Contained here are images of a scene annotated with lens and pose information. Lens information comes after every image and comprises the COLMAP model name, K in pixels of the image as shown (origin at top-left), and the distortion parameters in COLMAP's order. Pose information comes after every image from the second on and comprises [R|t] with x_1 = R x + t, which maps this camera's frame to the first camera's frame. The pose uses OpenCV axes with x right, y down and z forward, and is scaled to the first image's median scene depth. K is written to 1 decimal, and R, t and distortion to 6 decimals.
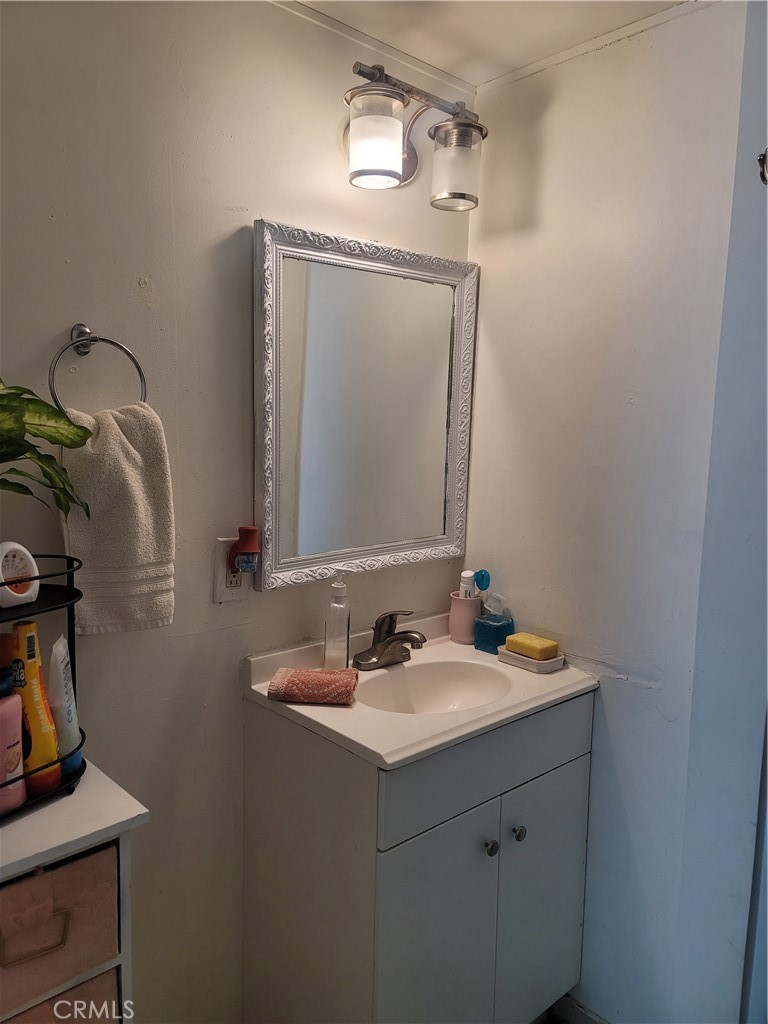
lens RADIAL K [[736.1, 0, 381.0], [0, 736.1, 526.2], [0, 0, 1]] dist [0.093856, -0.076748]
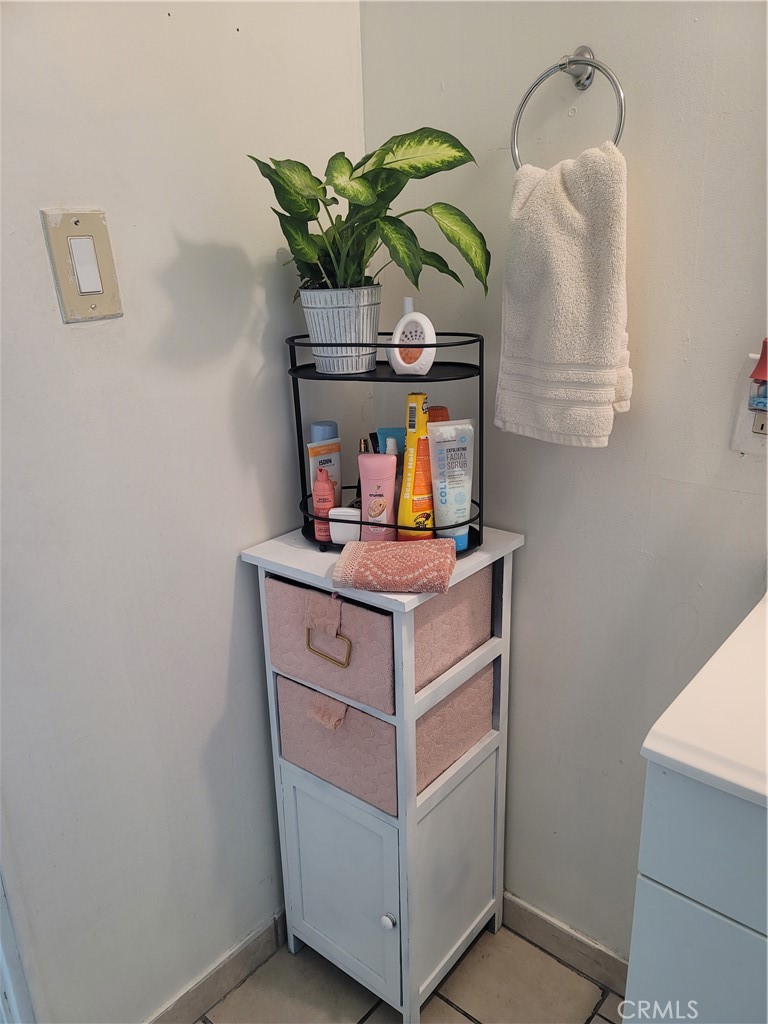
lens RADIAL K [[736.1, 0, 381.0], [0, 736.1, 526.2], [0, 0, 1]] dist [0.093856, -0.076748]
pose [[0.172959, 0.301699, -0.937584, 0.479020], [-0.122201, 0.951148, 0.283522, 0.014993], [0.977319, 0.065536, 0.201377, 0.657348]]
